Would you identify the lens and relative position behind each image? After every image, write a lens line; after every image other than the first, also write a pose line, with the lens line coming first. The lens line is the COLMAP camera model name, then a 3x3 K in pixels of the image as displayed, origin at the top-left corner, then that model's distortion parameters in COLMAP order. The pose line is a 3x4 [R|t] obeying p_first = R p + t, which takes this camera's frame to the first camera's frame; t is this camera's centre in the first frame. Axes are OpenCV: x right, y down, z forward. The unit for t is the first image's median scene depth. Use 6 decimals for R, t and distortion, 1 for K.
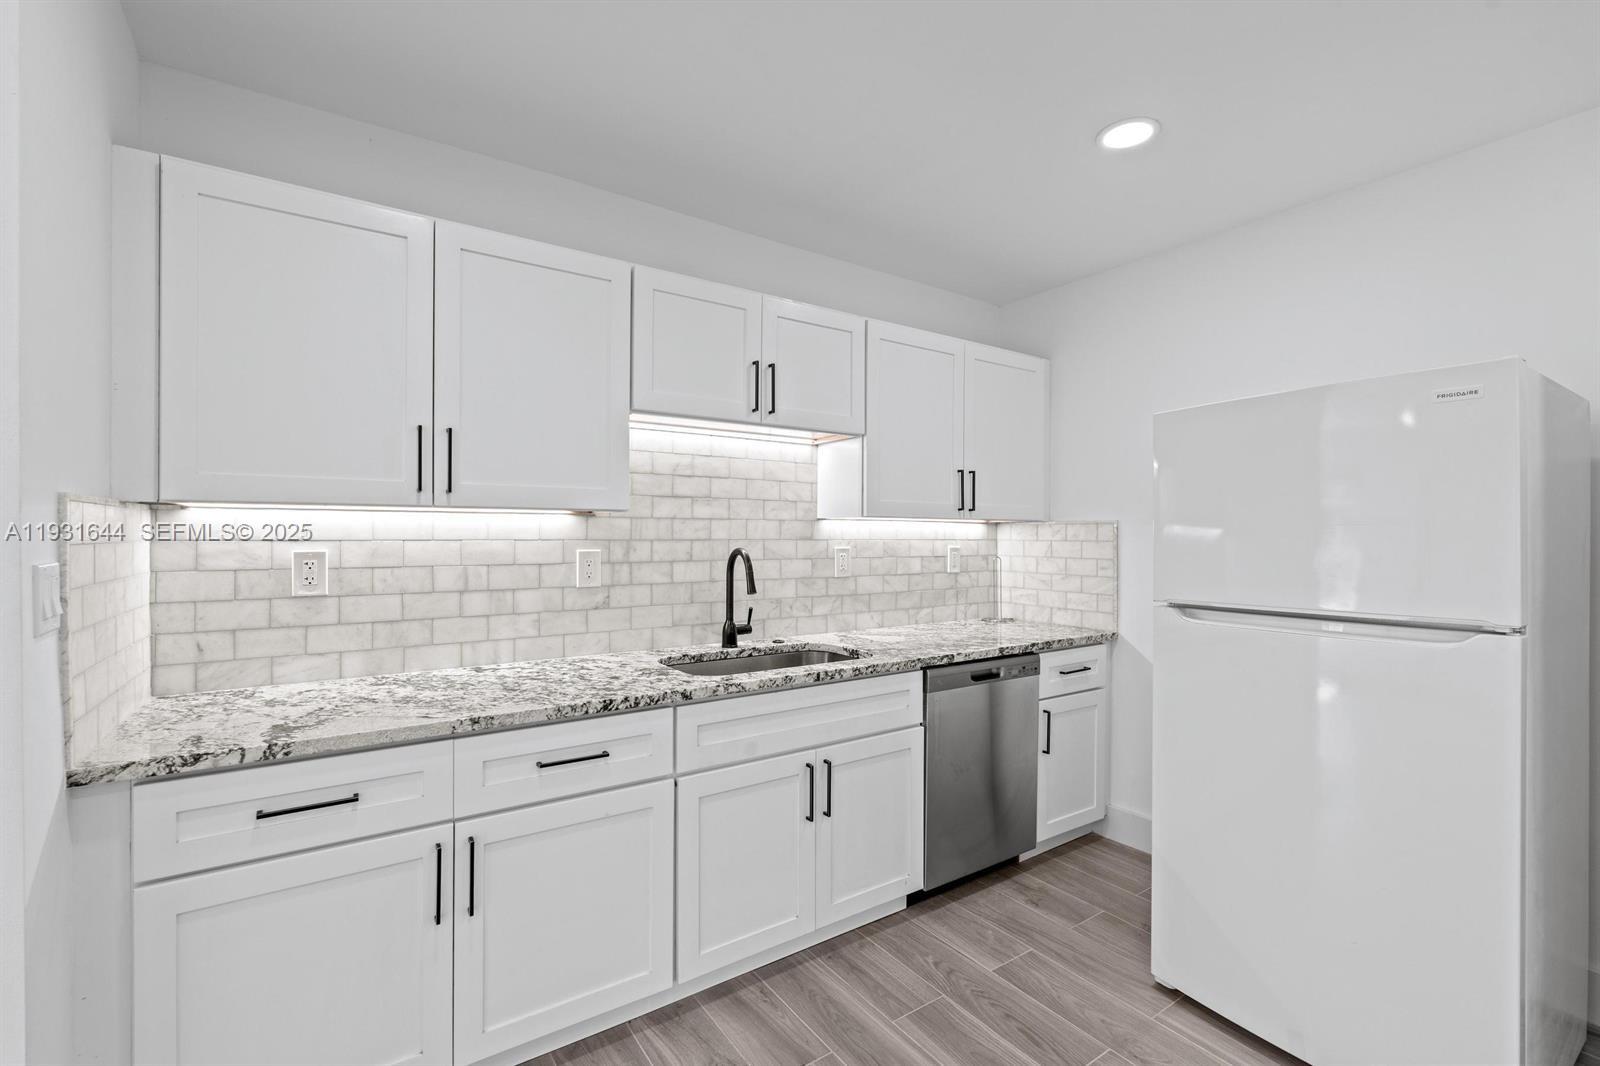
lens RADIAL K [[699.2, 0, 793.8], [0, 699.2, 534.9], [0, 0, 1]] dist [-0.004495, 0.000318]
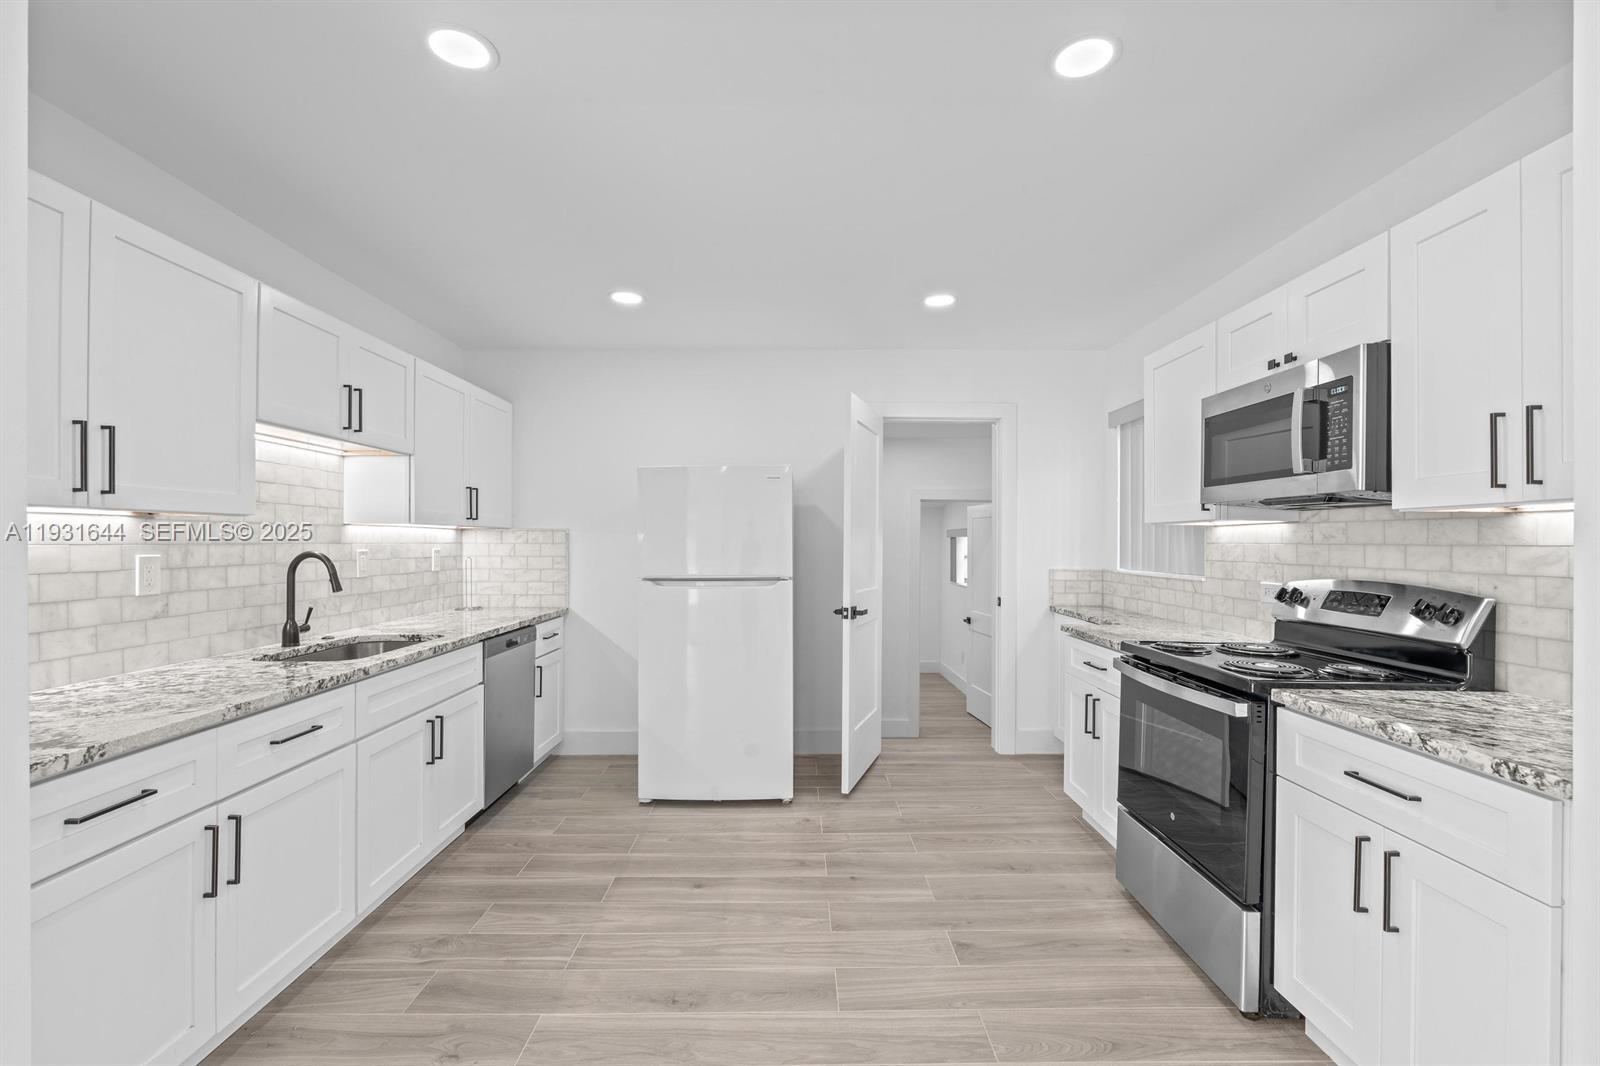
lens RADIAL K [[699.2, 0, 802.2], [0, 699.2, 537.4], [0, 0, 1]] dist [-0.004495, 0.000318]
pose [[0.556692, 0.001722, 0.830717, -0.563845], [0.000483, 0.999997, -0.002396, 0.000668], [-0.830719, 0.001735, 0.556689, -0.228583]]
